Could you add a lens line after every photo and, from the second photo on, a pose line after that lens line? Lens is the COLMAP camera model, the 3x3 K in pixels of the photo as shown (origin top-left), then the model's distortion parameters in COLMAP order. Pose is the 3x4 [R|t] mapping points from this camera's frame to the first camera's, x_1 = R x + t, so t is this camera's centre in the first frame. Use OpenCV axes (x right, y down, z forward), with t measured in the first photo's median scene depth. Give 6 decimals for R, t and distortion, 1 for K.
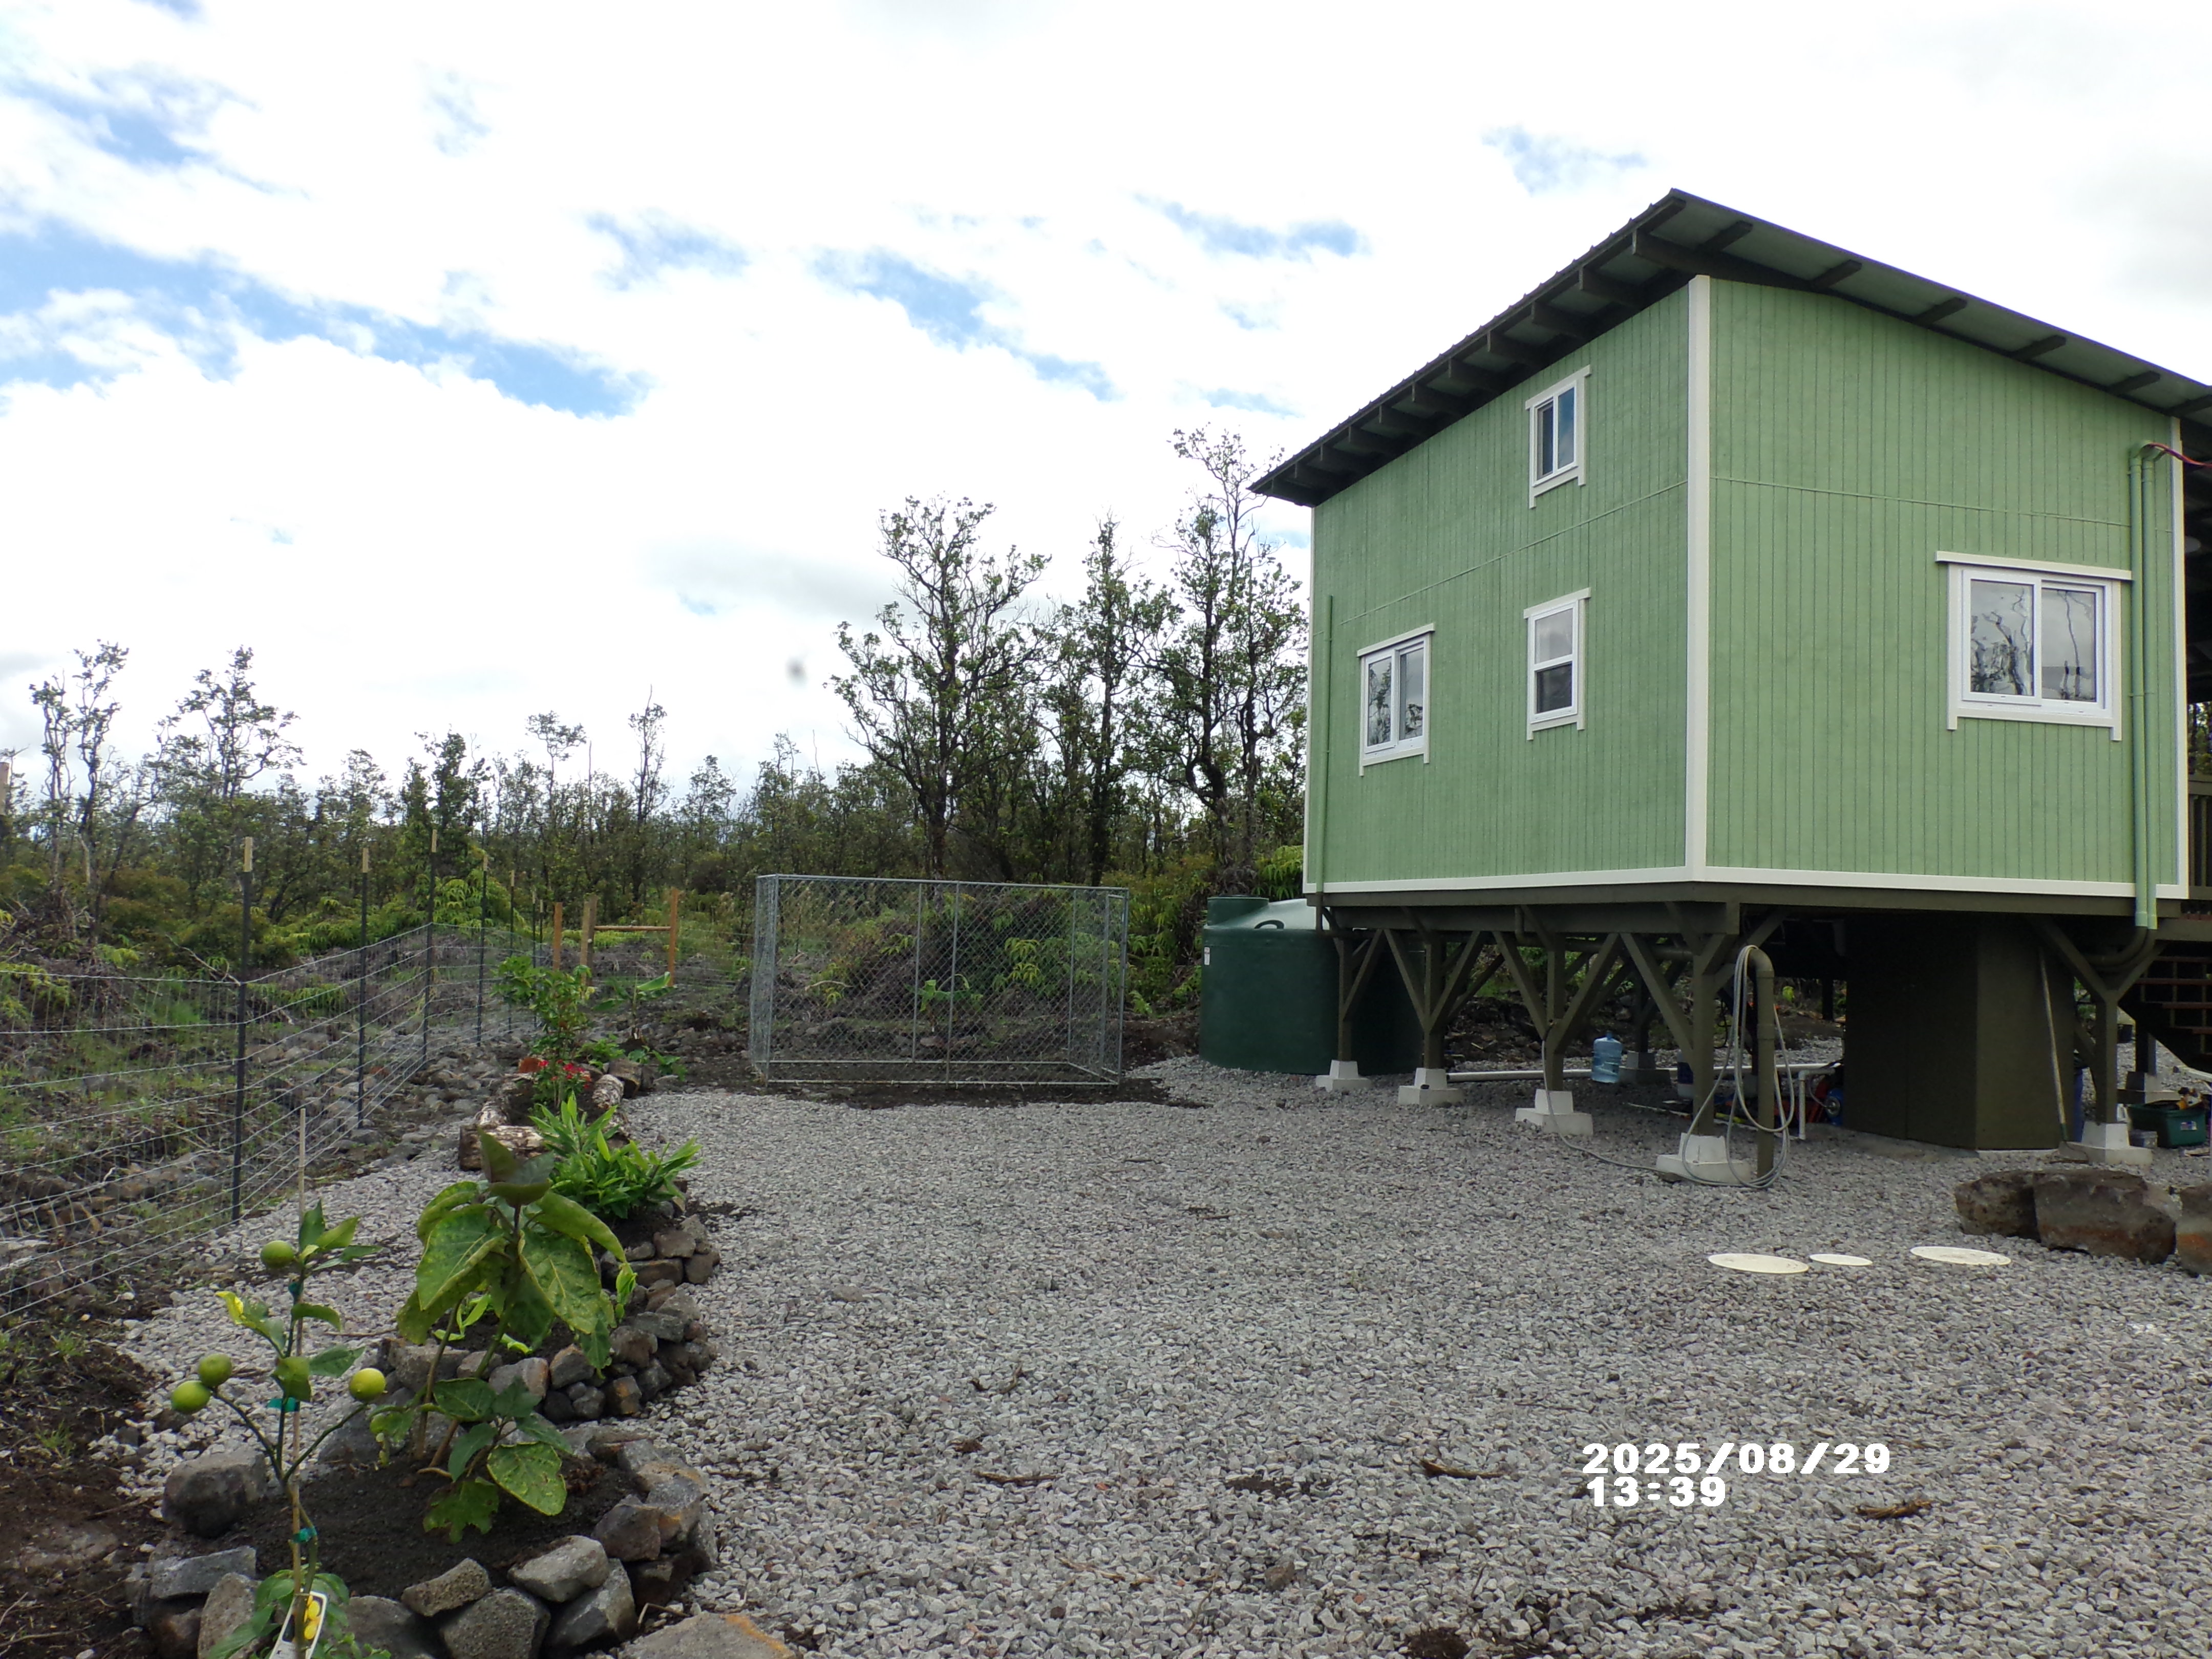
lens RADIAL K [[1674.8, 0, 1108.2], [0, 1674.8, 844.3], [0, 0, 1]] dist [-0.000937, -0.008271]
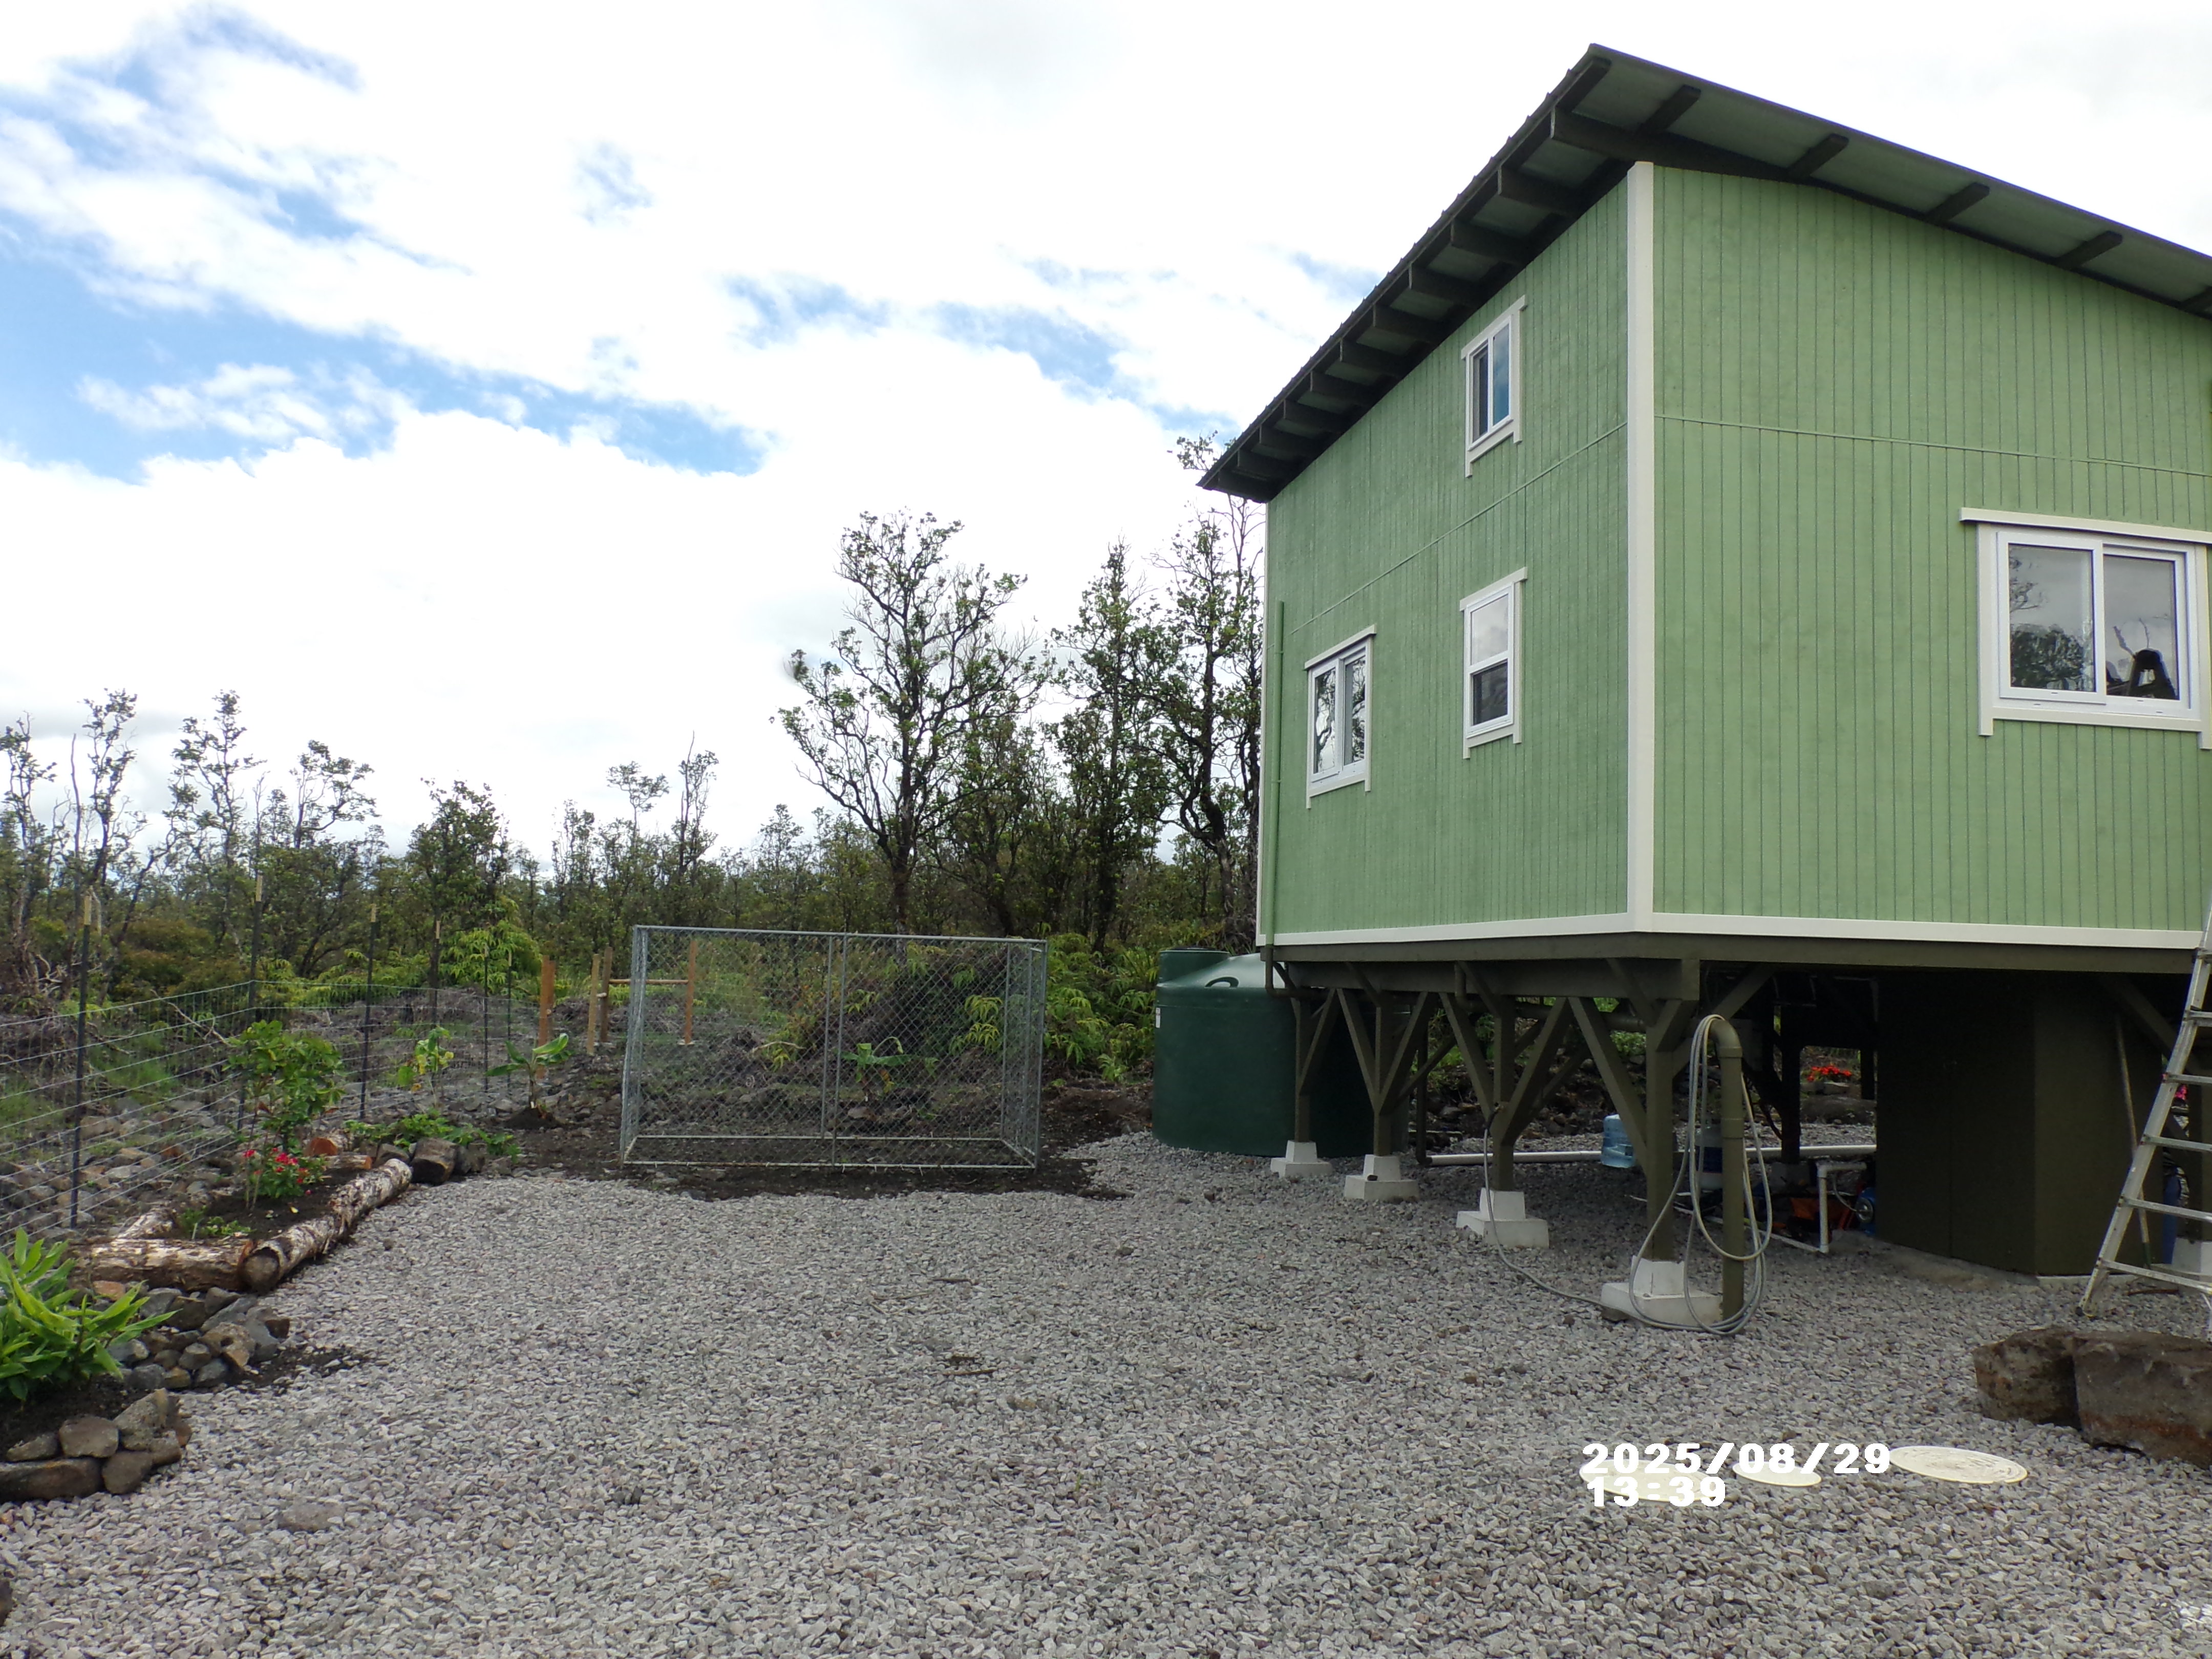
lens RADIAL K [[1674.8, 0, 1108.2], [0, 1674.8, 844.3], [0, 0, 1]] dist [-0.000937, -0.008271]
pose [[0.997480, -0.005751, -0.070715, 0.135595], [0.003640, 0.999545, -0.029942, 0.003353], [0.070855, 0.029609, 0.997047, 0.176190]]
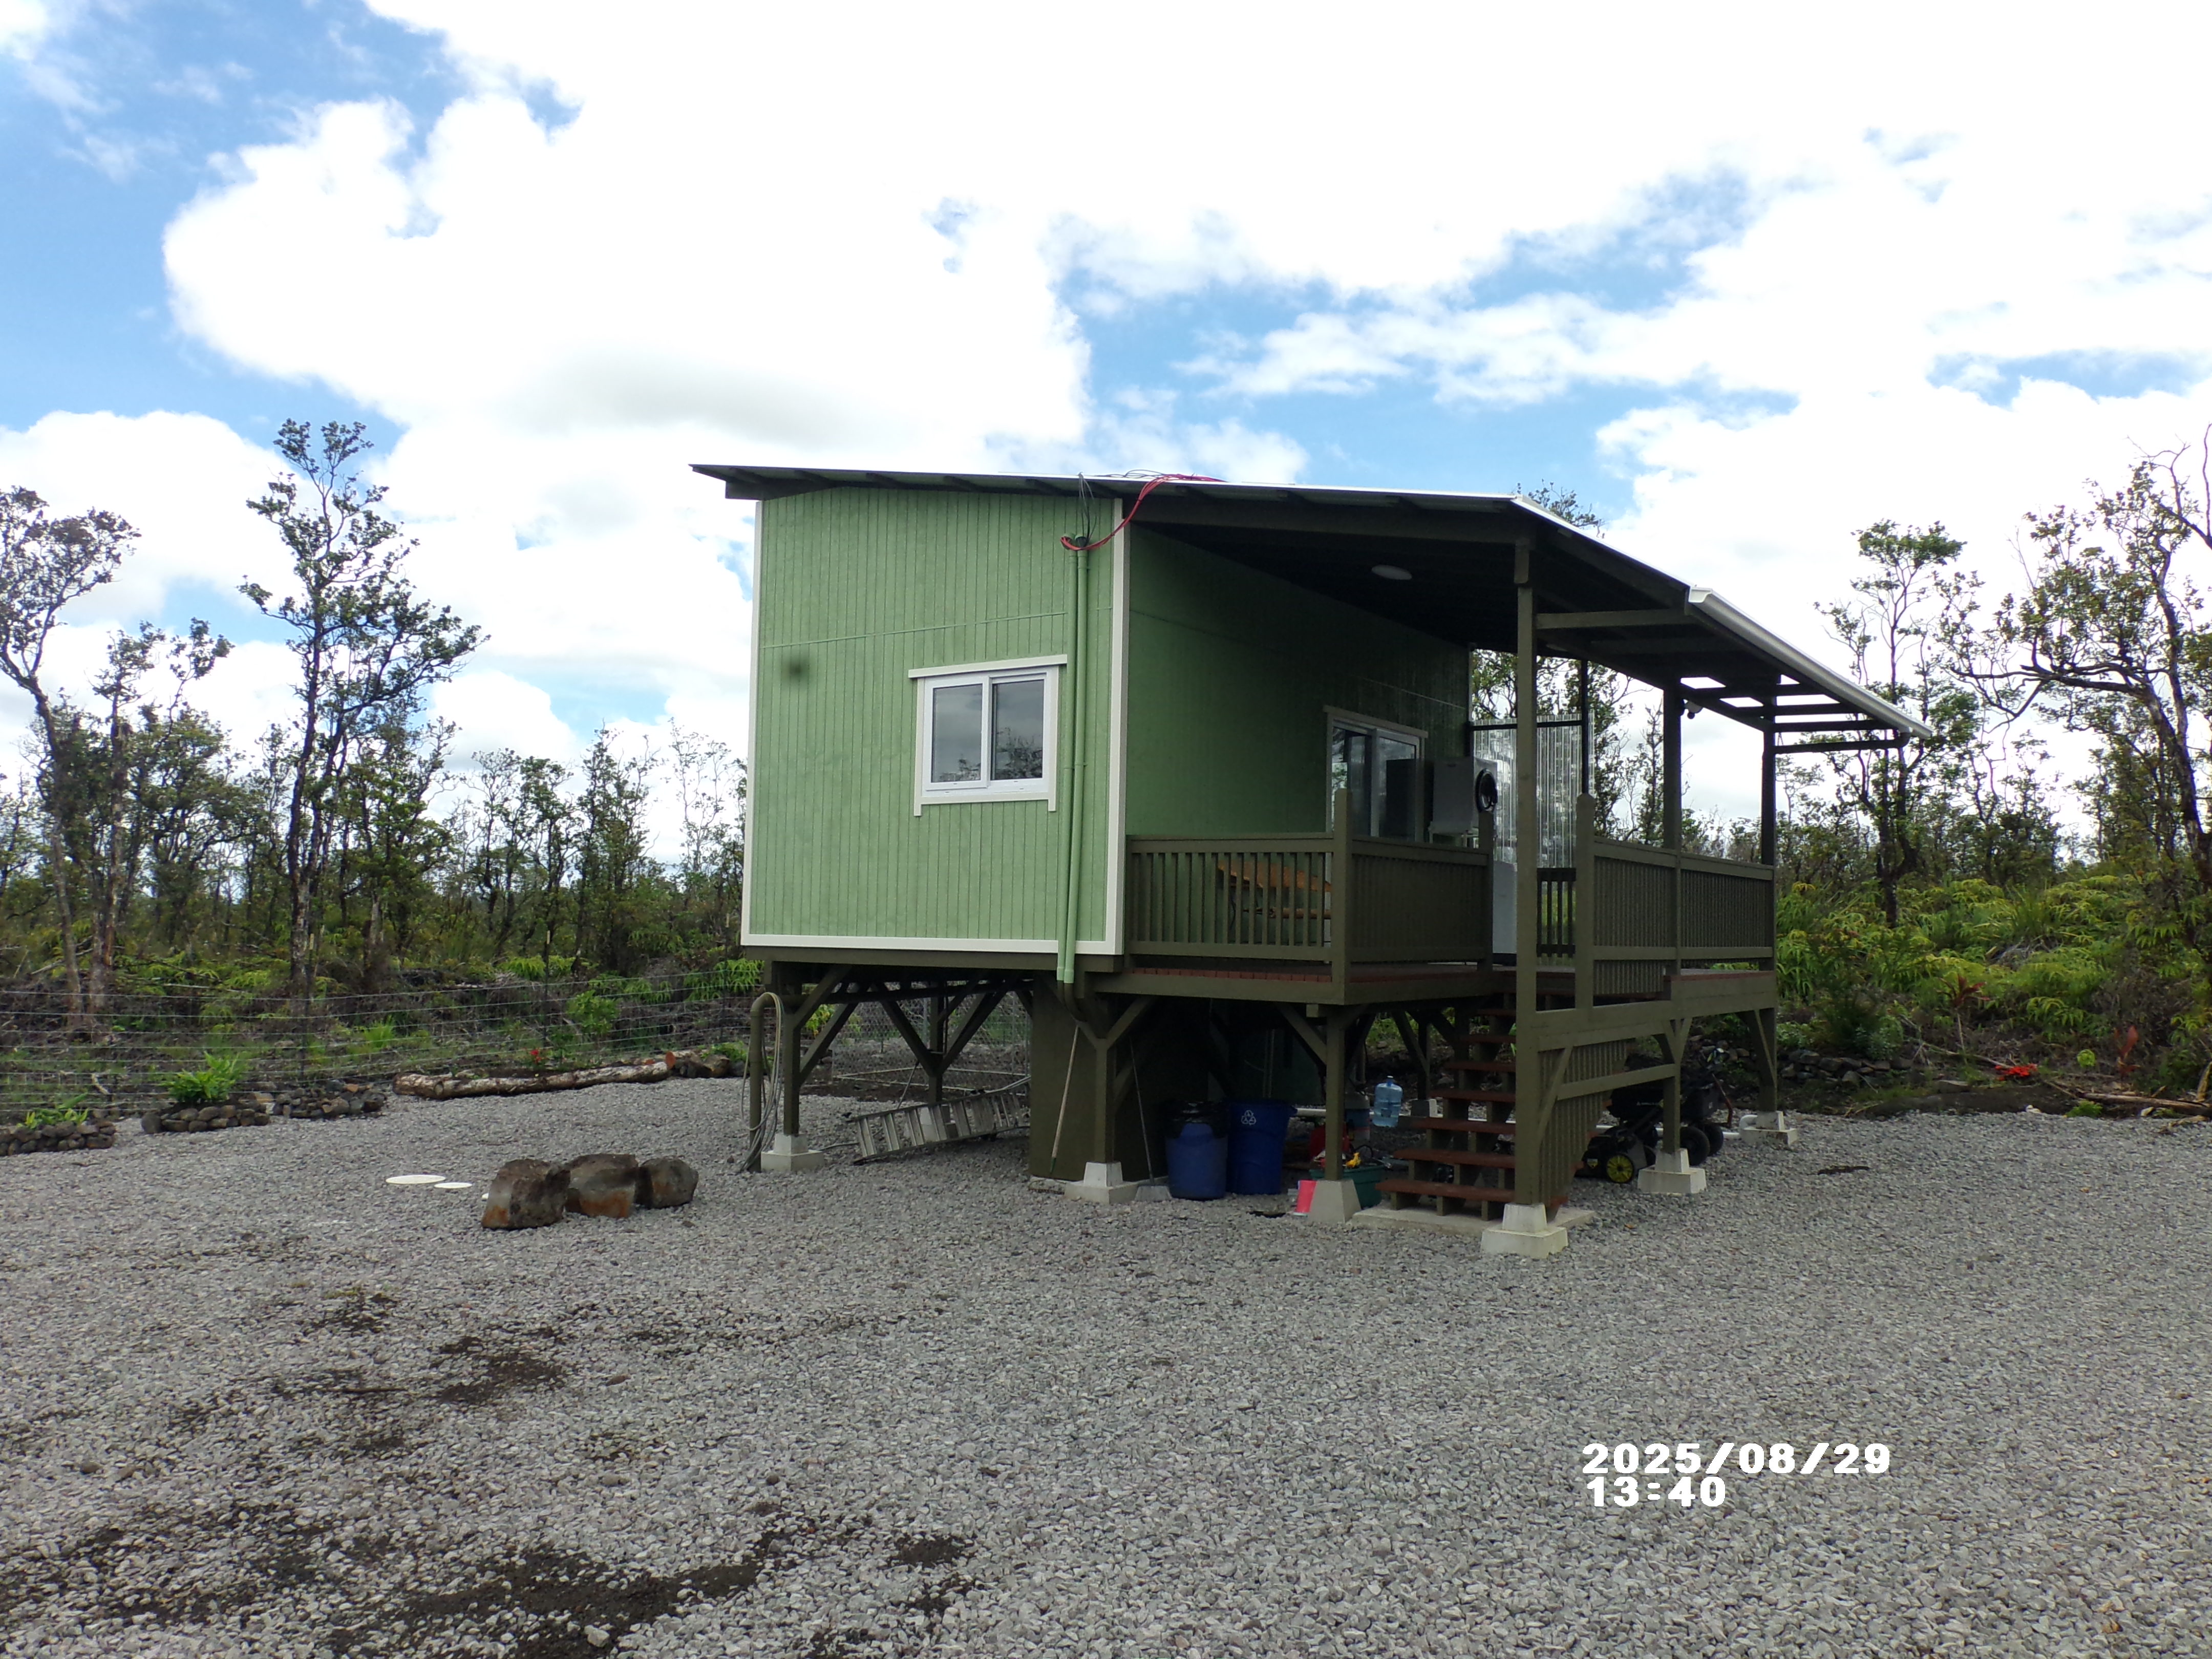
lens RADIAL K [[1723.4, 0, 1106.0], [0, 1723.4, 829.5], [0, 0, 1]] dist [0.003501, -0.100197]
pose [[0.643257, -0.067634, -0.762657, 1.367432], [0.025261, 0.997423, -0.067147, 0.025117], [0.765233, 0.023928, 0.643308, 0.273136]]
